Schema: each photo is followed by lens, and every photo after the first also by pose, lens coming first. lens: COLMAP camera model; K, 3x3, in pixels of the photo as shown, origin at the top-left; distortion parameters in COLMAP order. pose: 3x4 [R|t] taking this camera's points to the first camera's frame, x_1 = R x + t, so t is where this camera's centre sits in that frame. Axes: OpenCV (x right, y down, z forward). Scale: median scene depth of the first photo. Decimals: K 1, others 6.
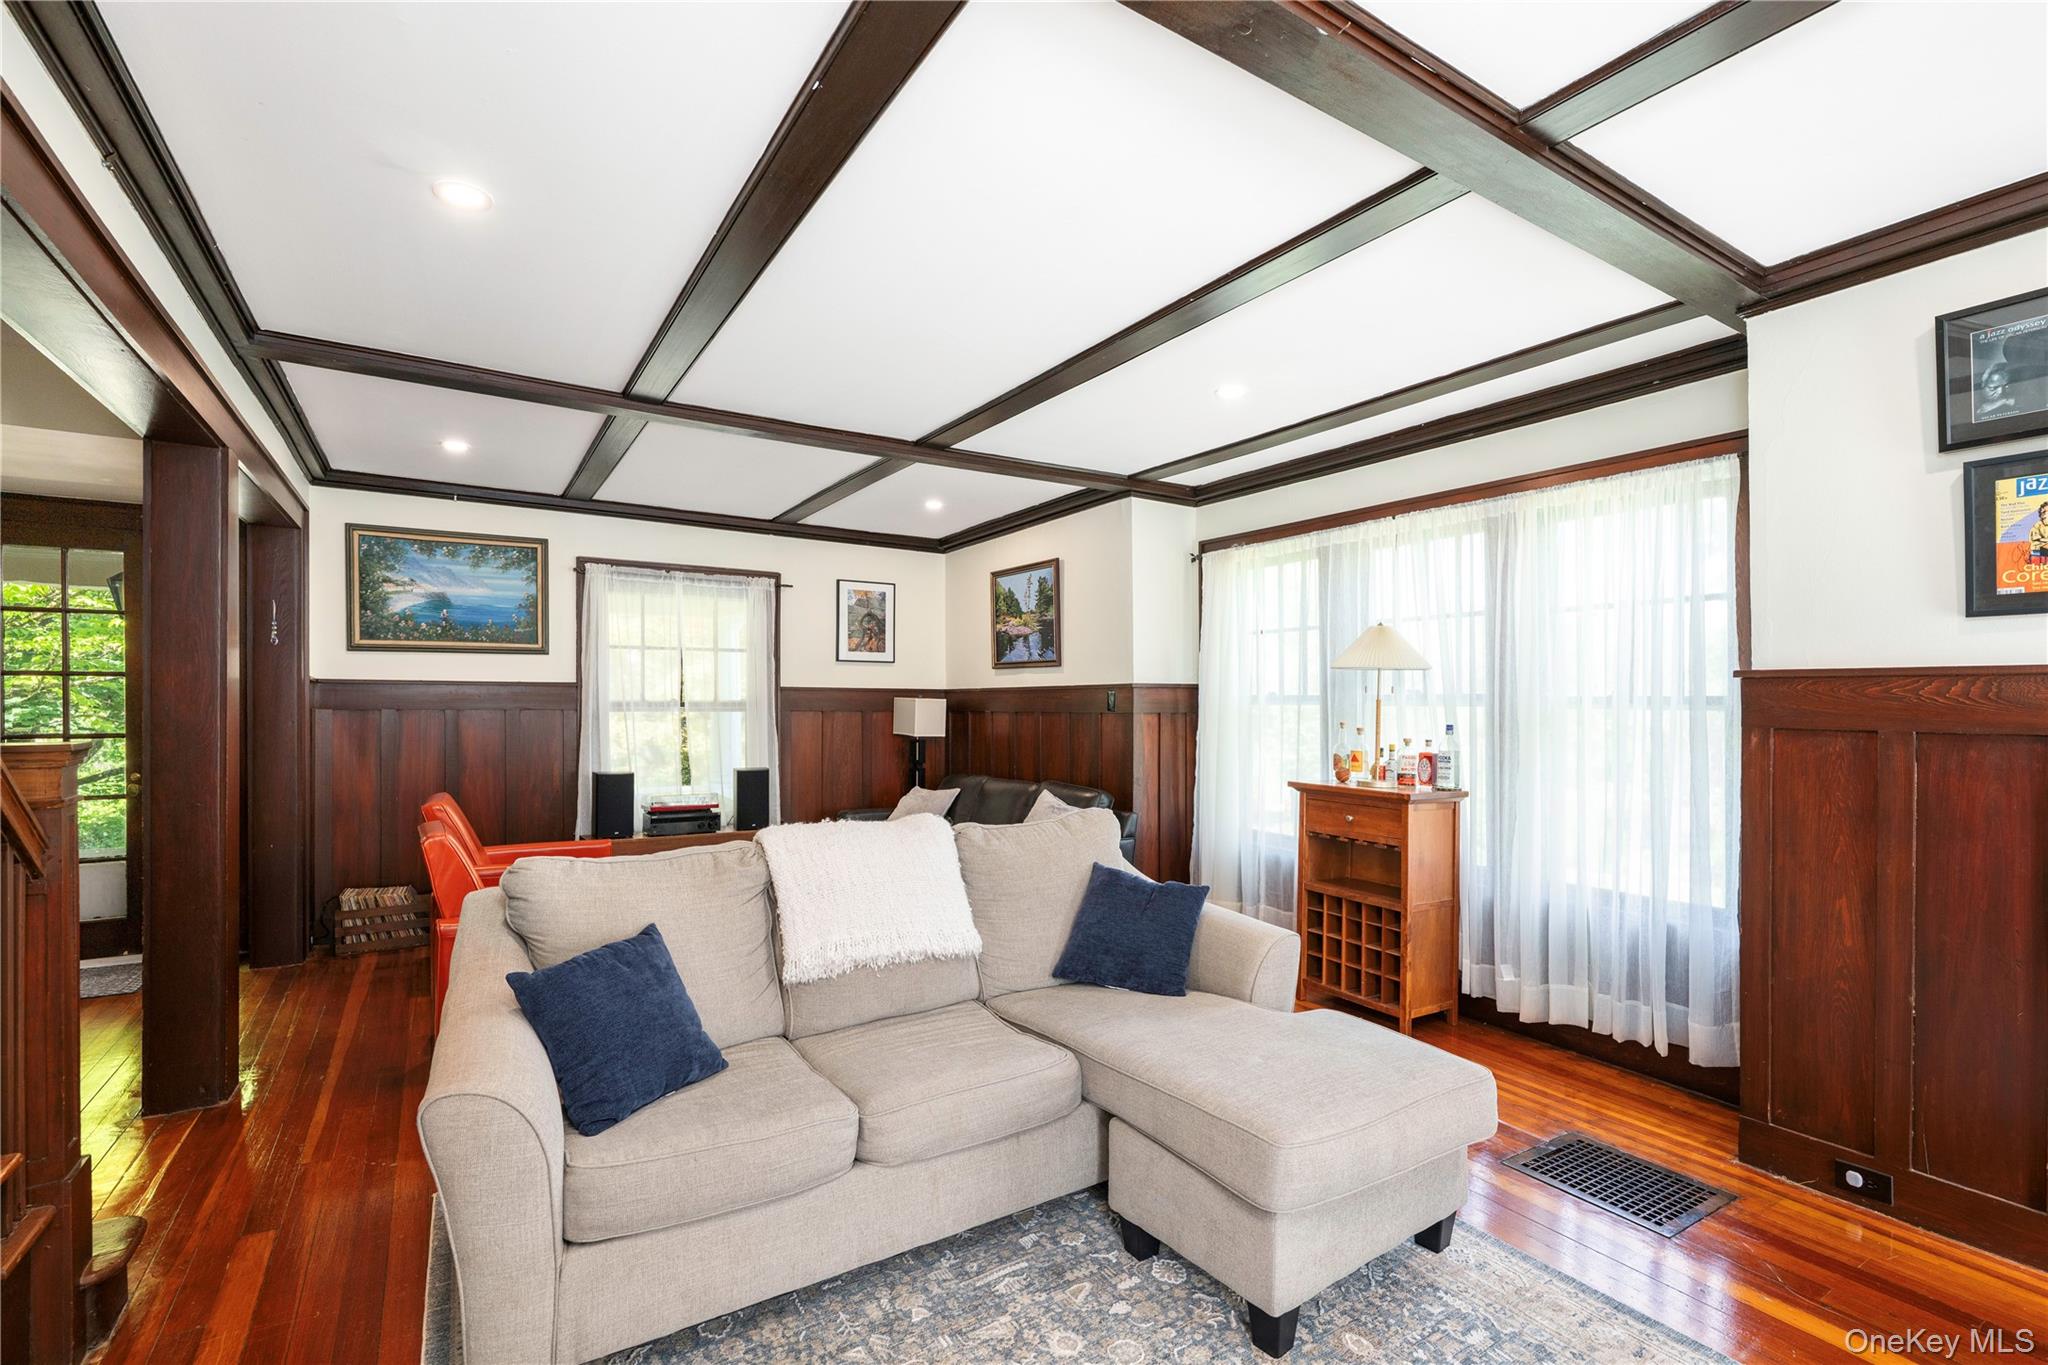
lens RADIAL K [[909.3, 0, 1018.6], [0, 909.3, 695.8], [0, 0, 1]] dist [-0.003341, -0.000188]
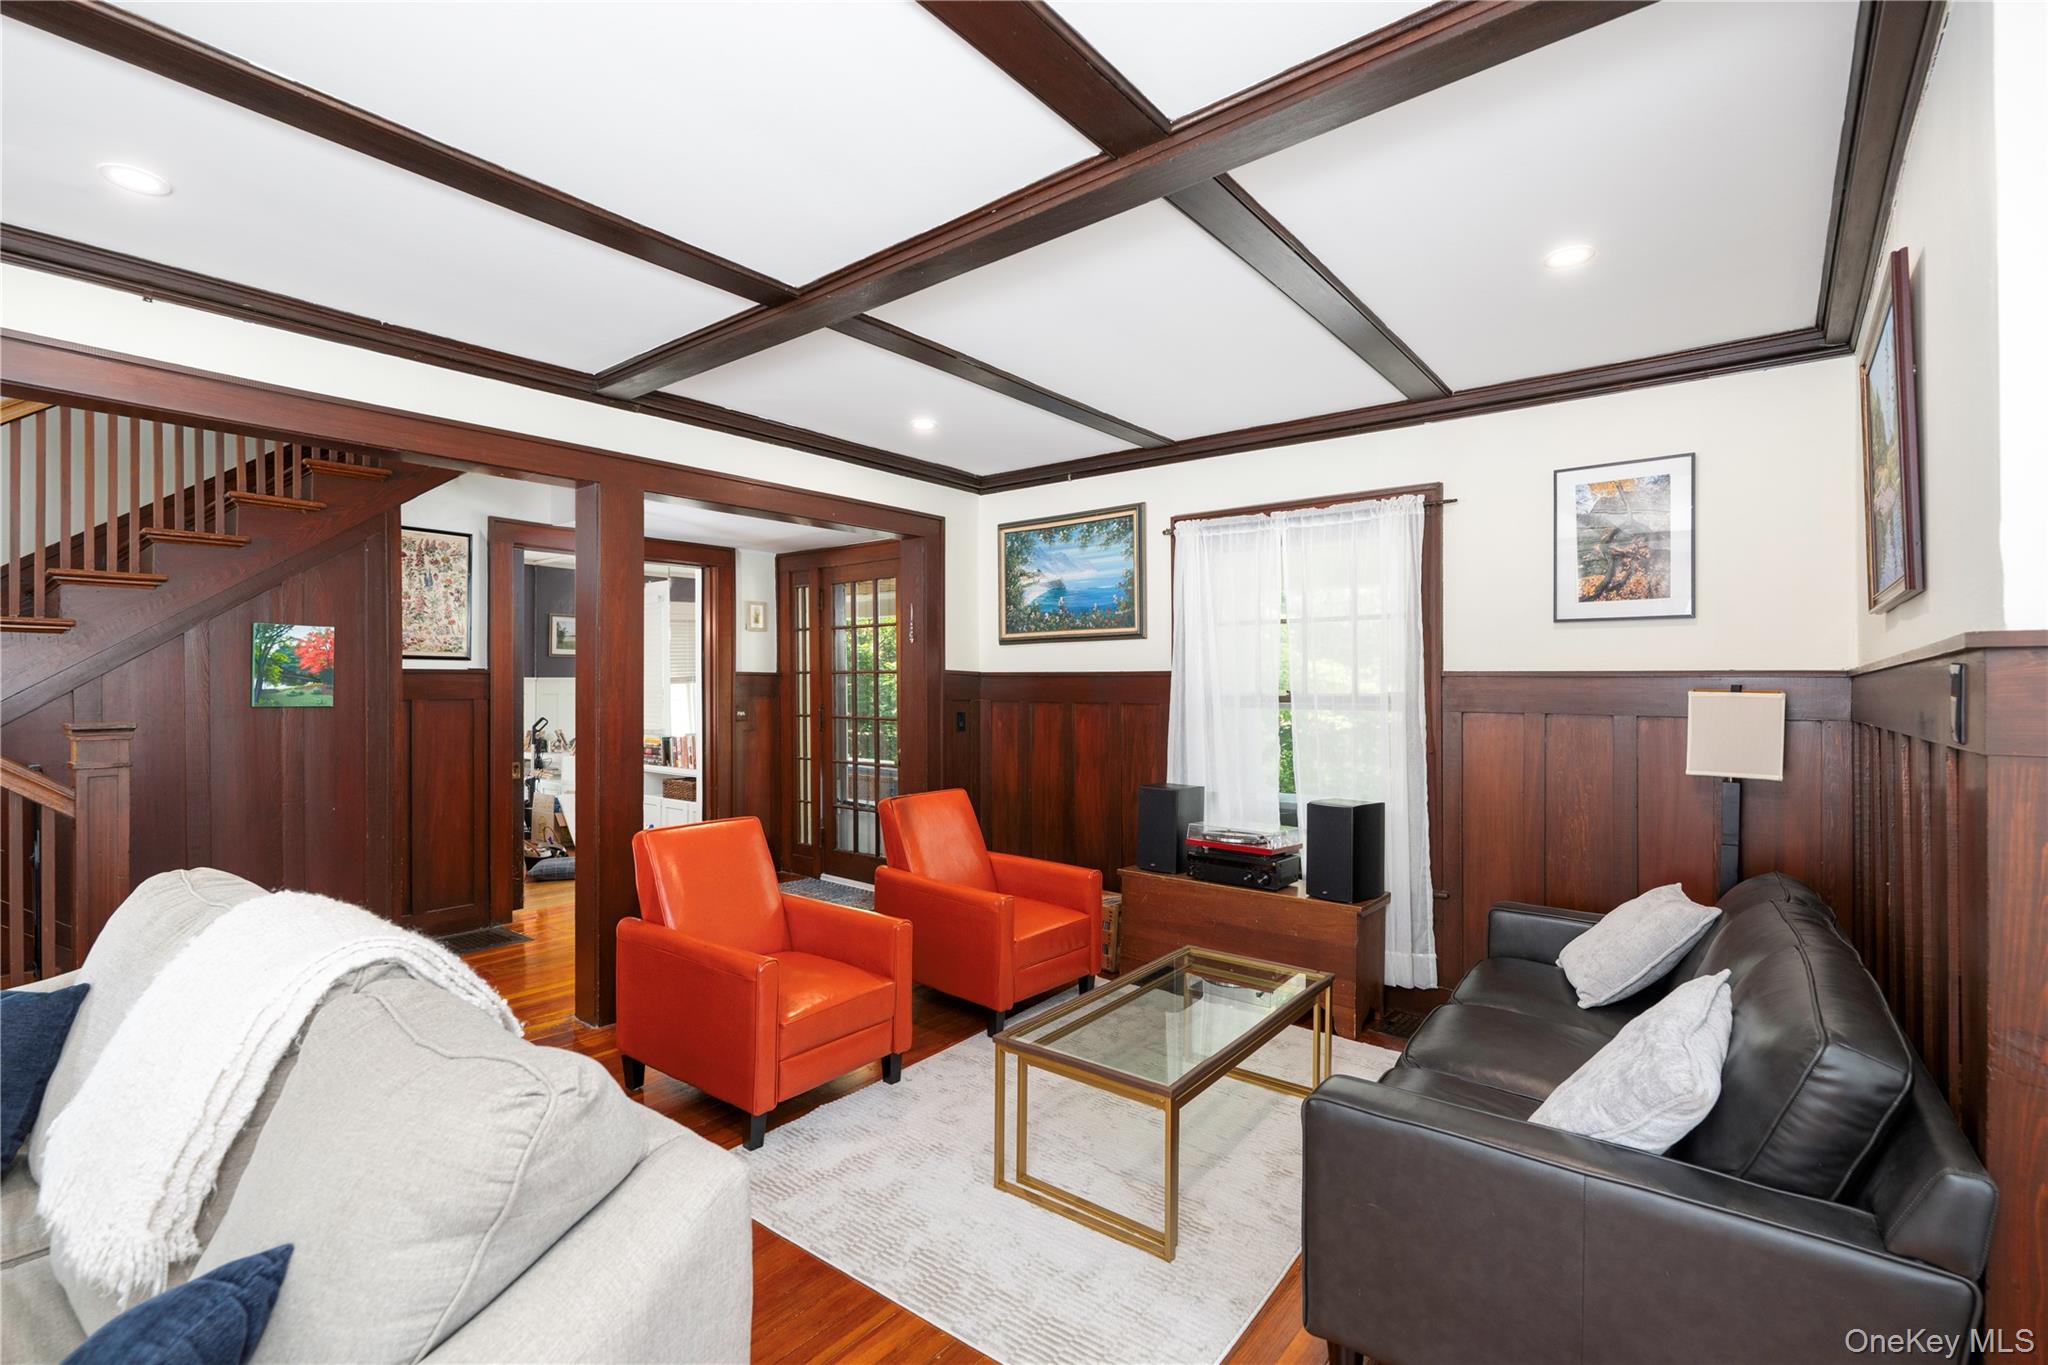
lens RADIAL K [[909.3, 0, 1024.7], [0, 909.3, 679.1], [0, 0, 1]] dist [-0.003341, -0.000188]
pose [[0.332084, -0.007513, -0.943220, 0.244036], [0.007546, 0.999957, -0.005308, -0.004682], [0.943220, -0.005355, 0.332127, 0.631221]]
